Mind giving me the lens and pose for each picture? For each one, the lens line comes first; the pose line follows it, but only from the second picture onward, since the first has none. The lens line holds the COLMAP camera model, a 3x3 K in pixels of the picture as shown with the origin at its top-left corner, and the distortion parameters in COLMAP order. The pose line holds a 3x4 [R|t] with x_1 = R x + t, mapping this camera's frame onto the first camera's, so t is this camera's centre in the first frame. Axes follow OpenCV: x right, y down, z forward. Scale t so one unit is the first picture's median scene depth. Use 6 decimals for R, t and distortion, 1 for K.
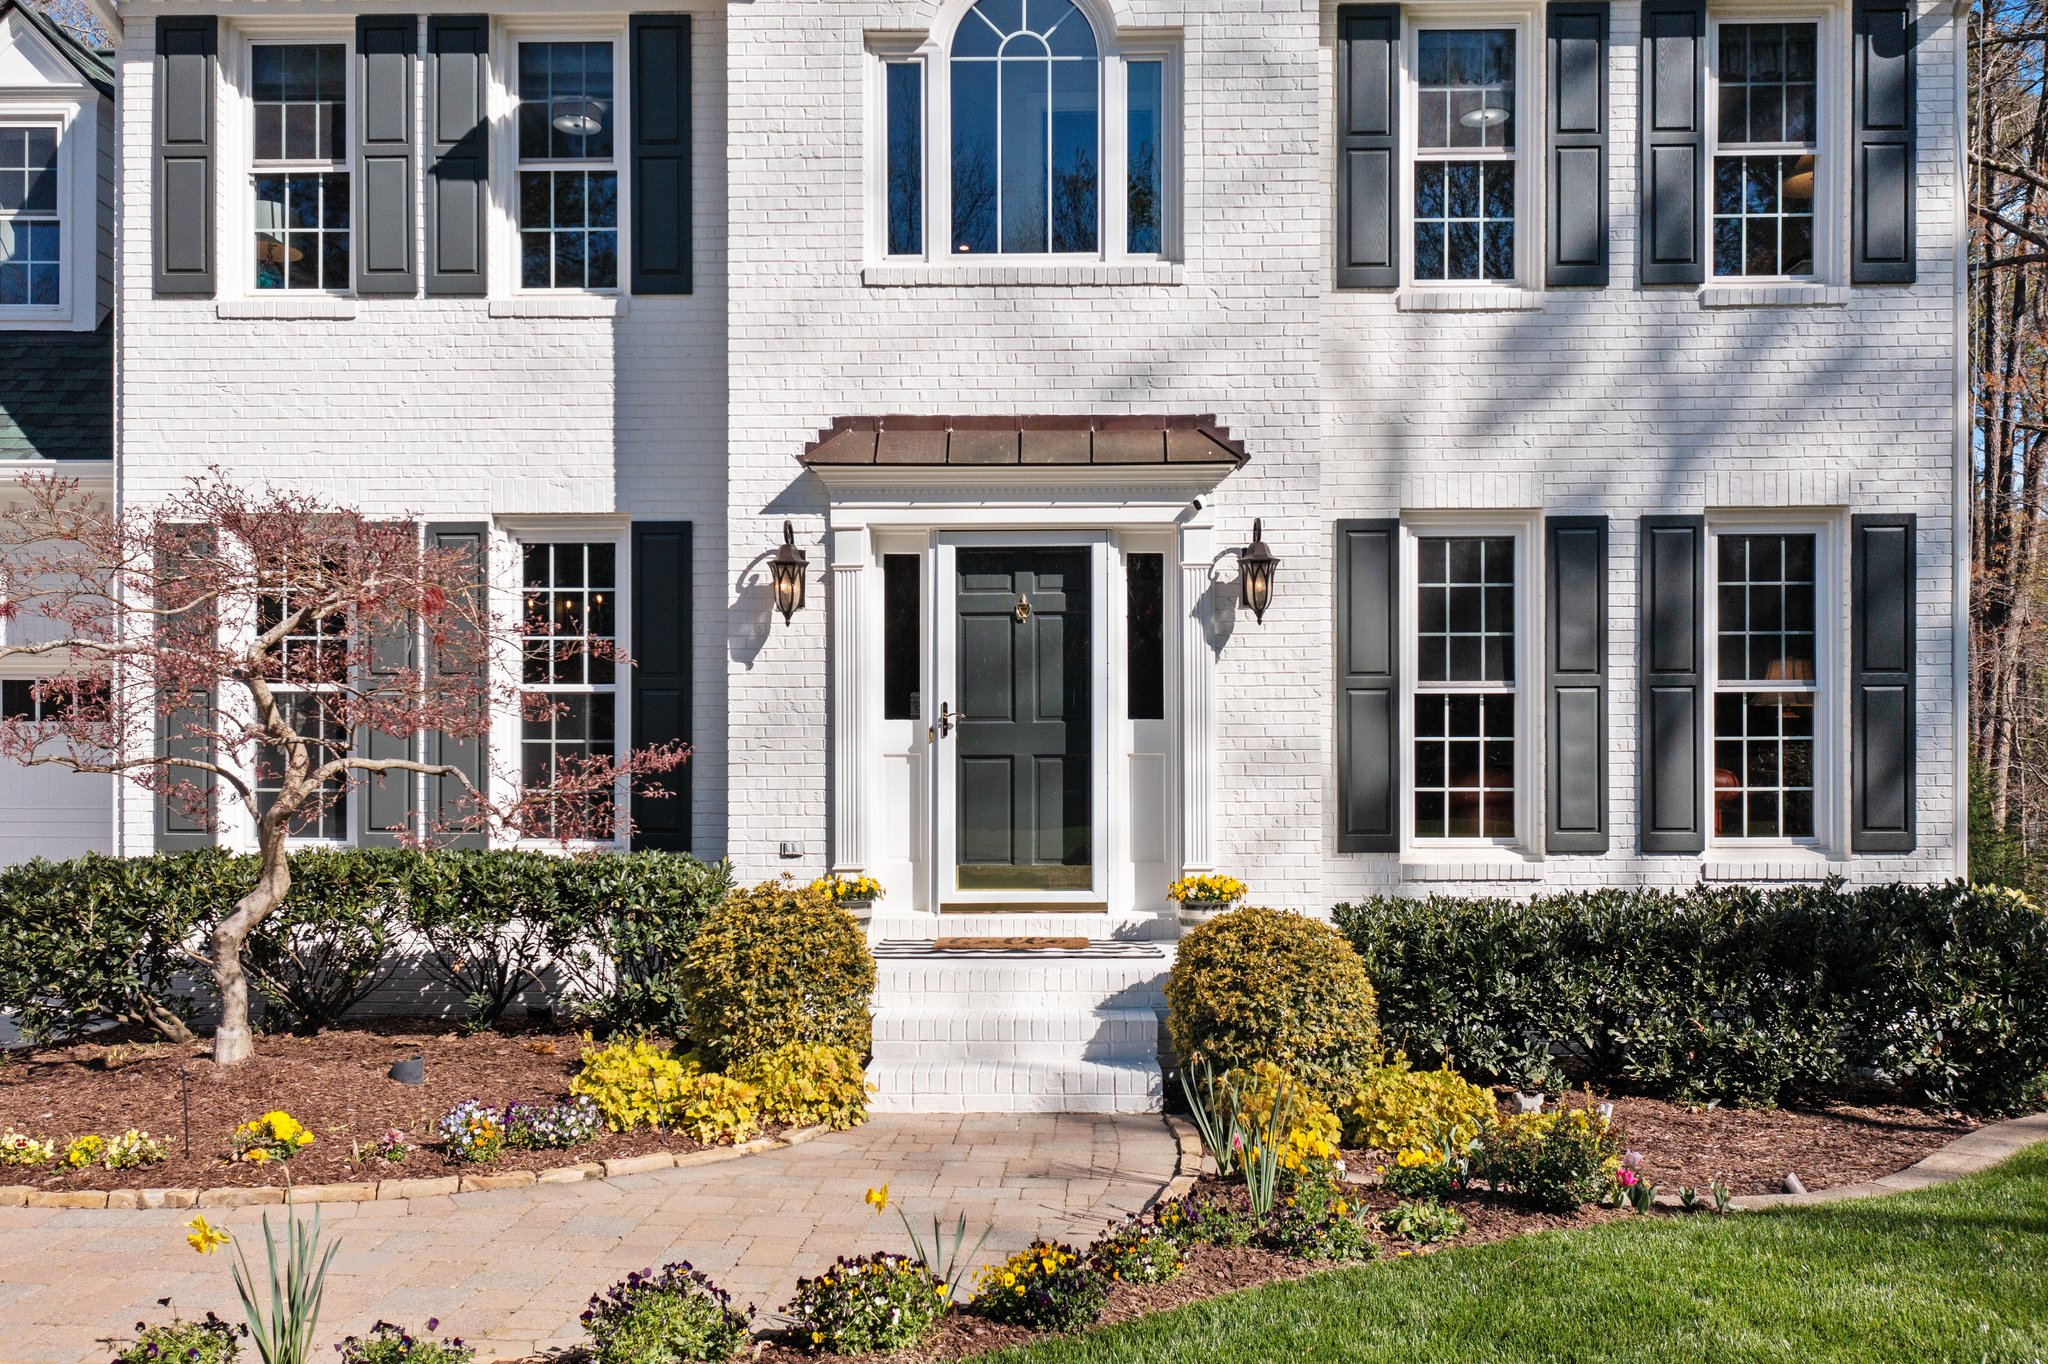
lens RADIAL K [[1668.9, 0, 1021.7], [0, 1668.9, 787.0], [0, 0, 1]] dist [0.002809, 0.004168]
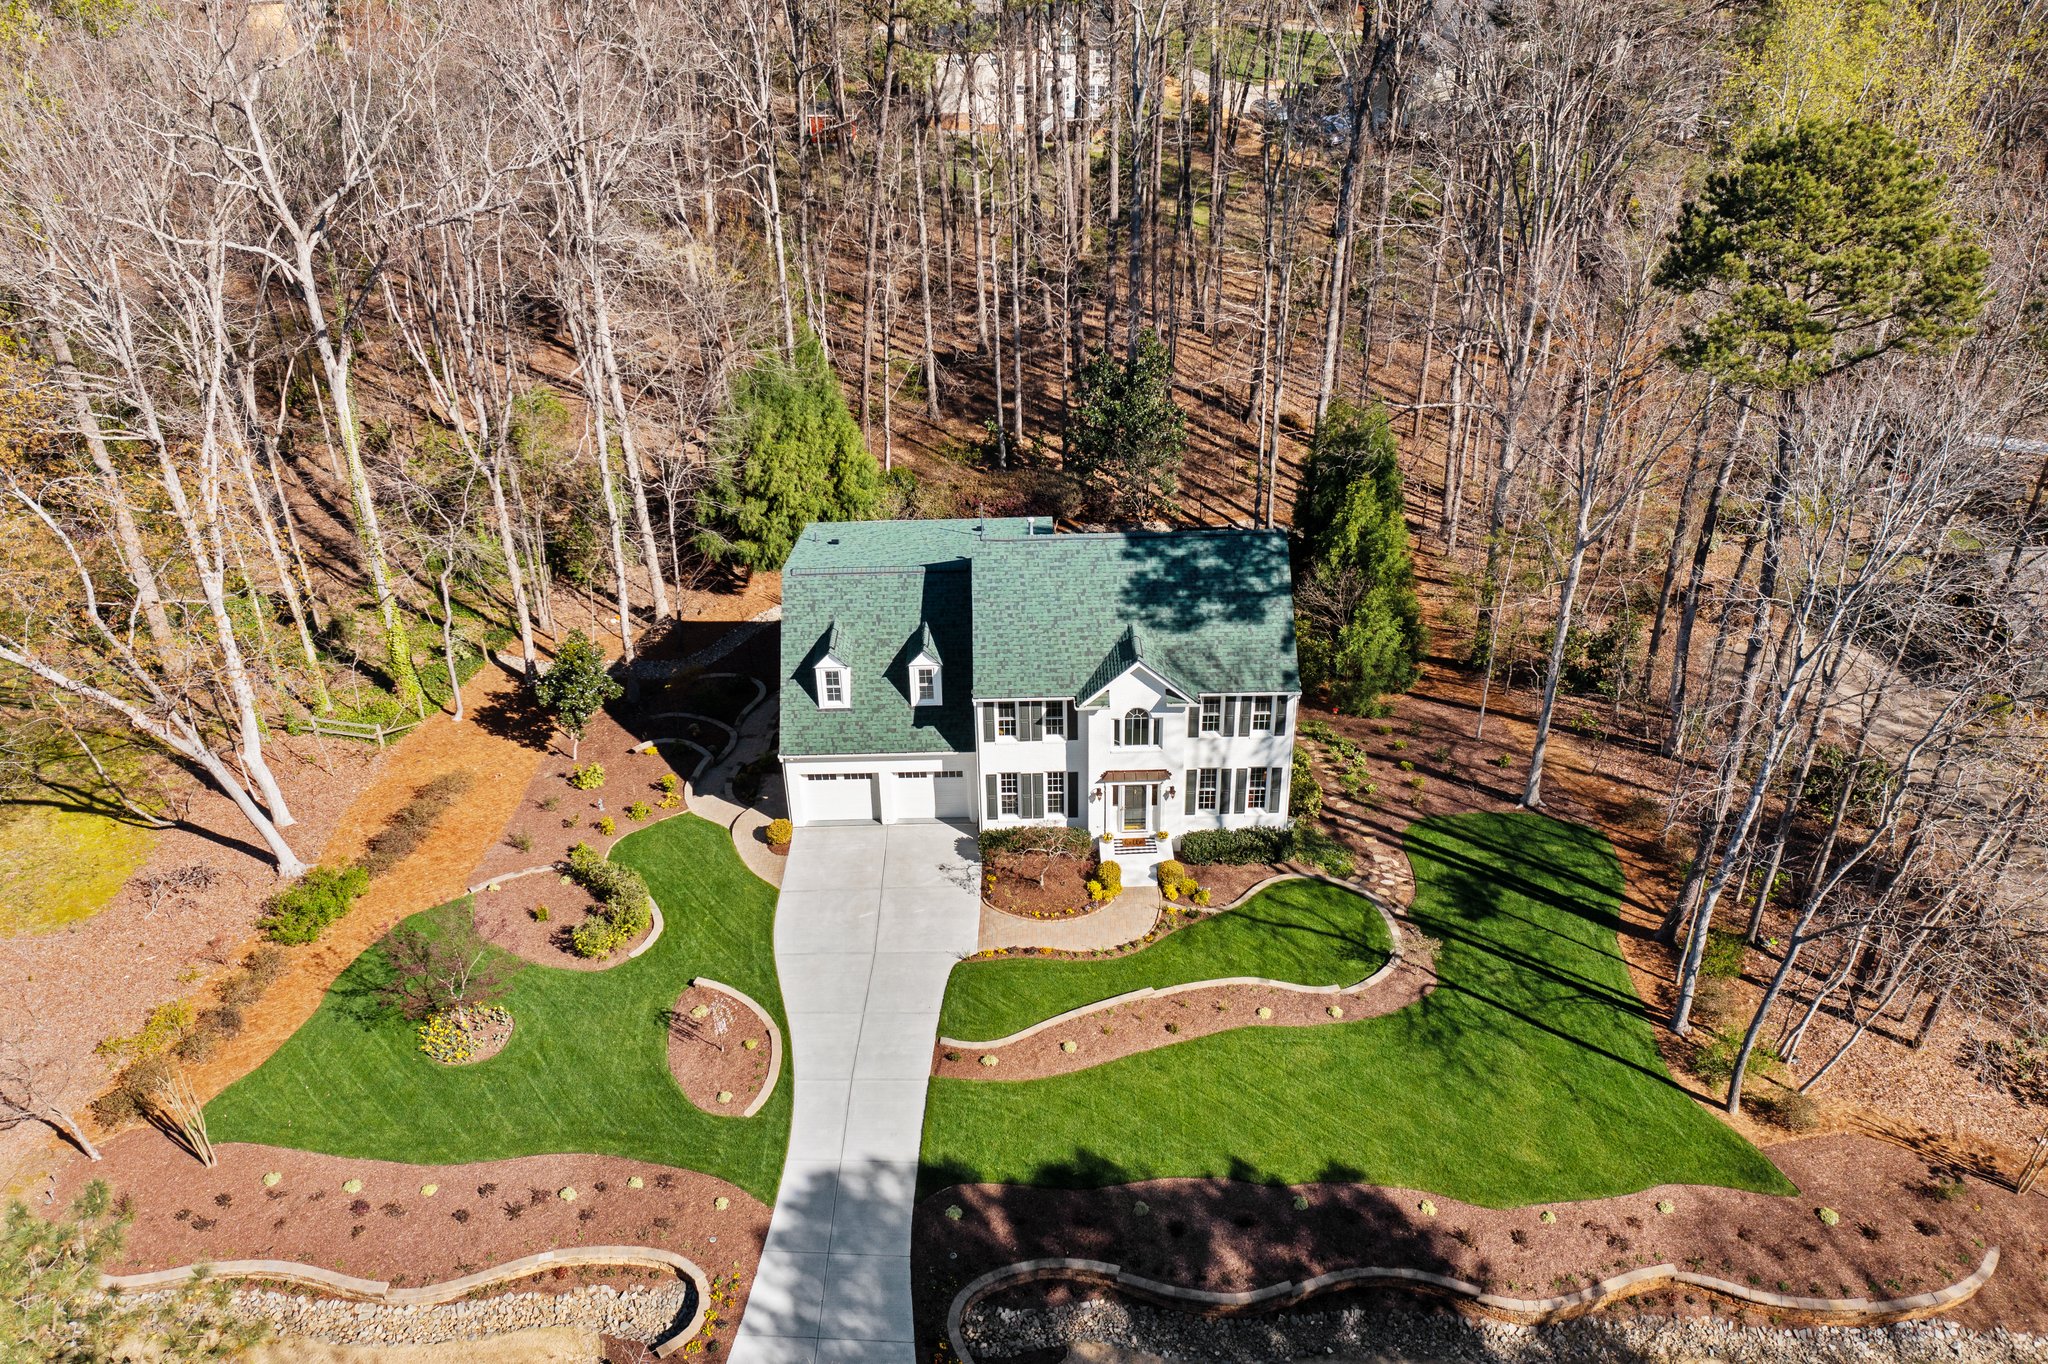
lens RADIAL K [[1607.7, 0, 1027.2], [0, 1607.7, 688.7], [0, 0, 1]] dist [-0.003701, 0.004402]
pose [[0.999079, -0.037805, 0.020300, -0.487740], [0.021683, 0.853007, 0.521448, -3.420841], [-0.037029, -0.520528, 0.853041, -3.728753]]
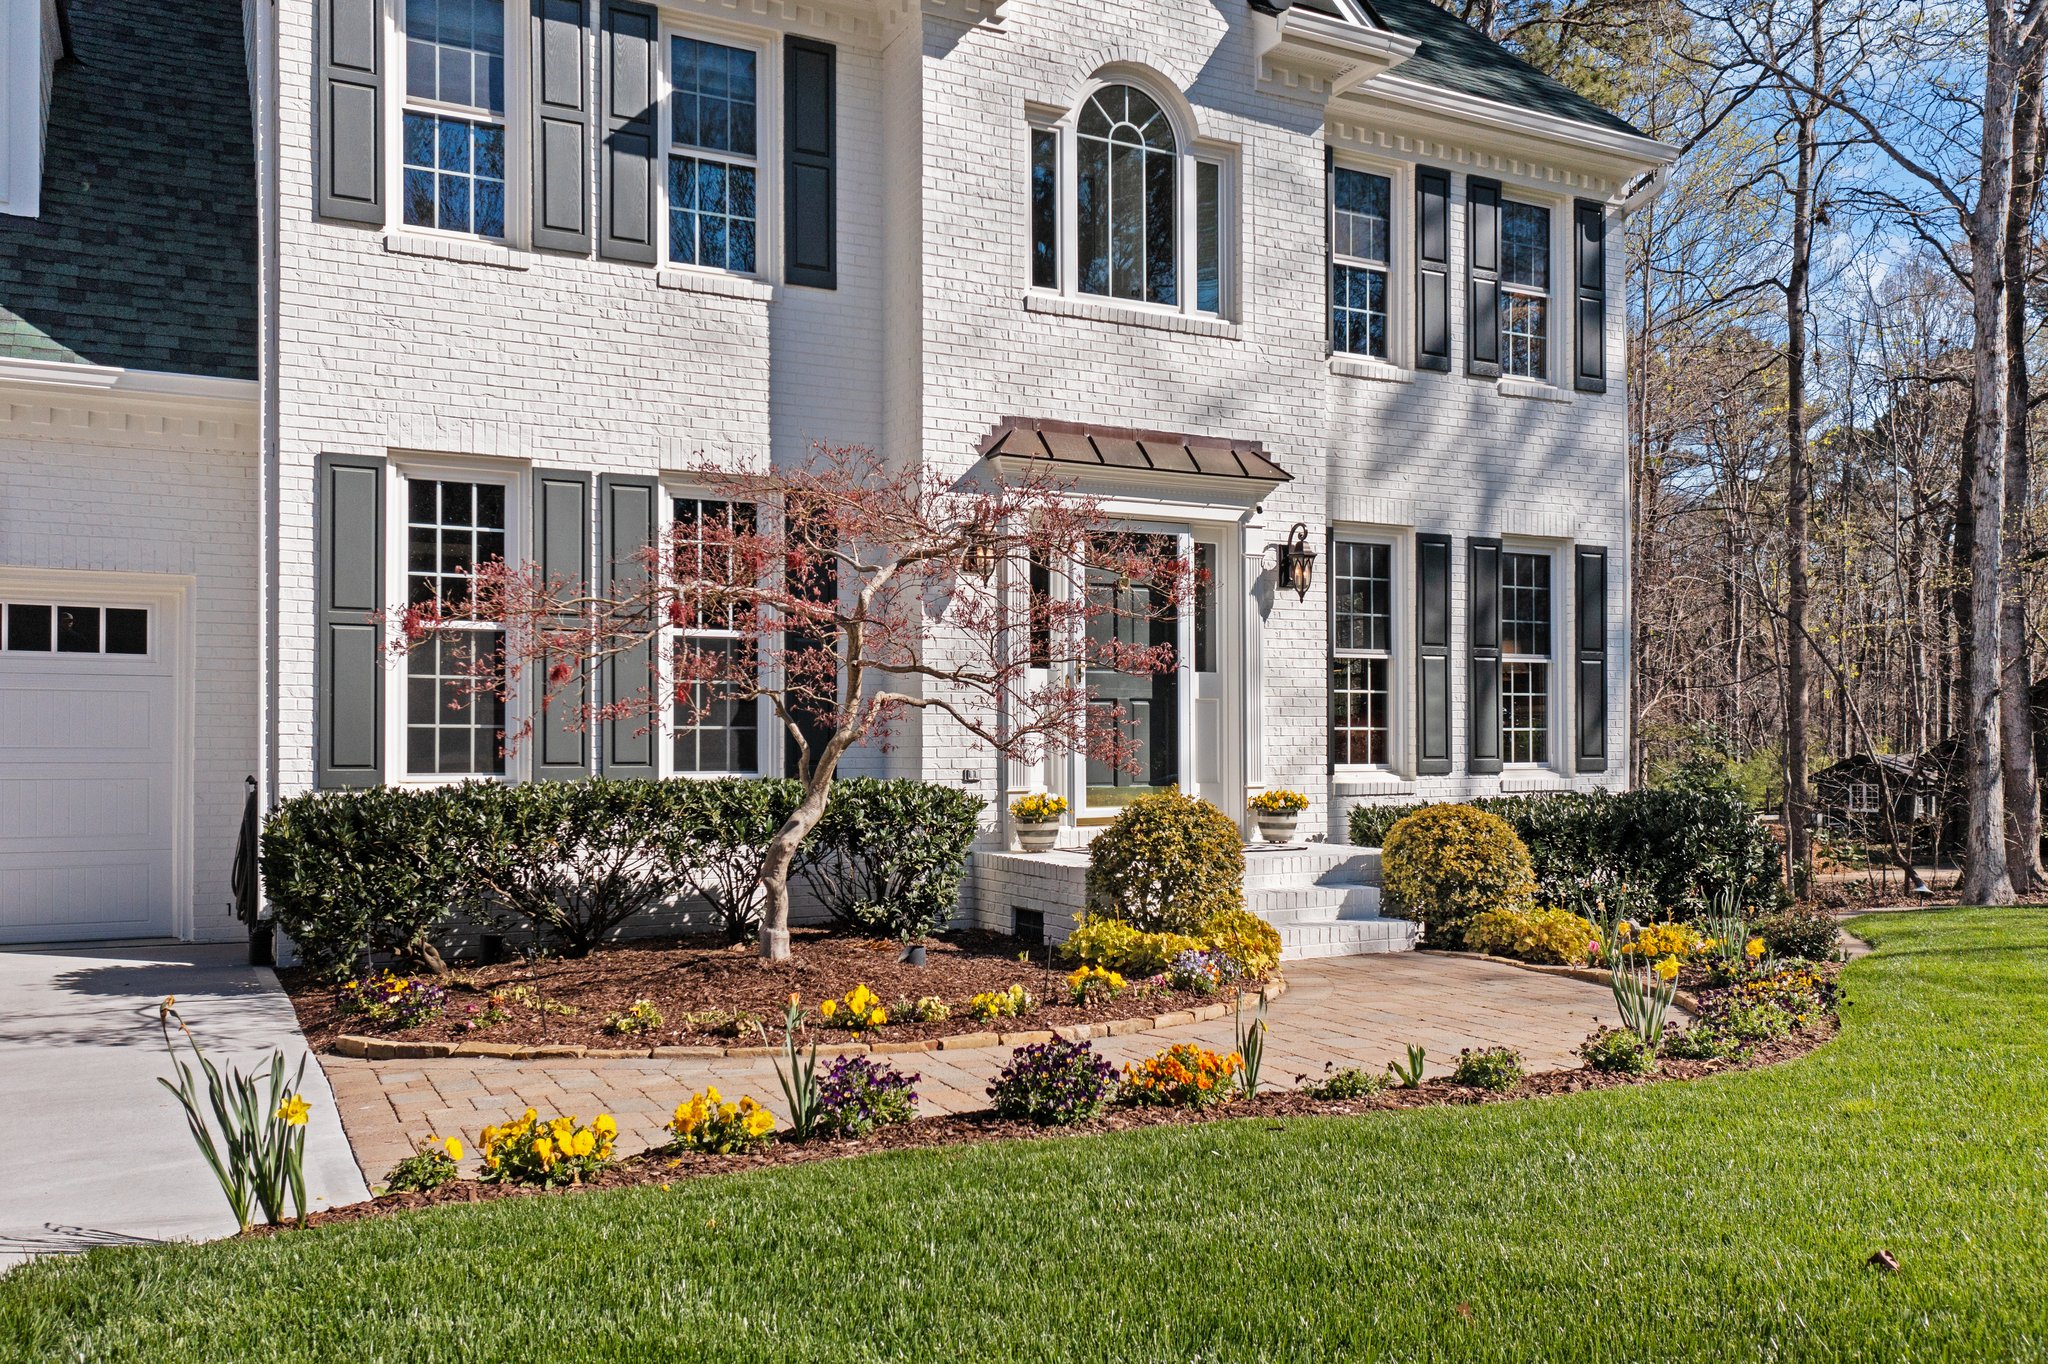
lens RADIAL K [[1632.0, 0, 1021.4], [0, 1632.0, 736.7], [0, 0, 1]] dist [-0.000040, 0.006323]
pose [[0.876454, 0.001377, 0.481483, -0.630354], [0.002487, 0.999970, -0.007387, 0.017367], [-0.481479, 0.007672, 0.876424, -0.032860]]
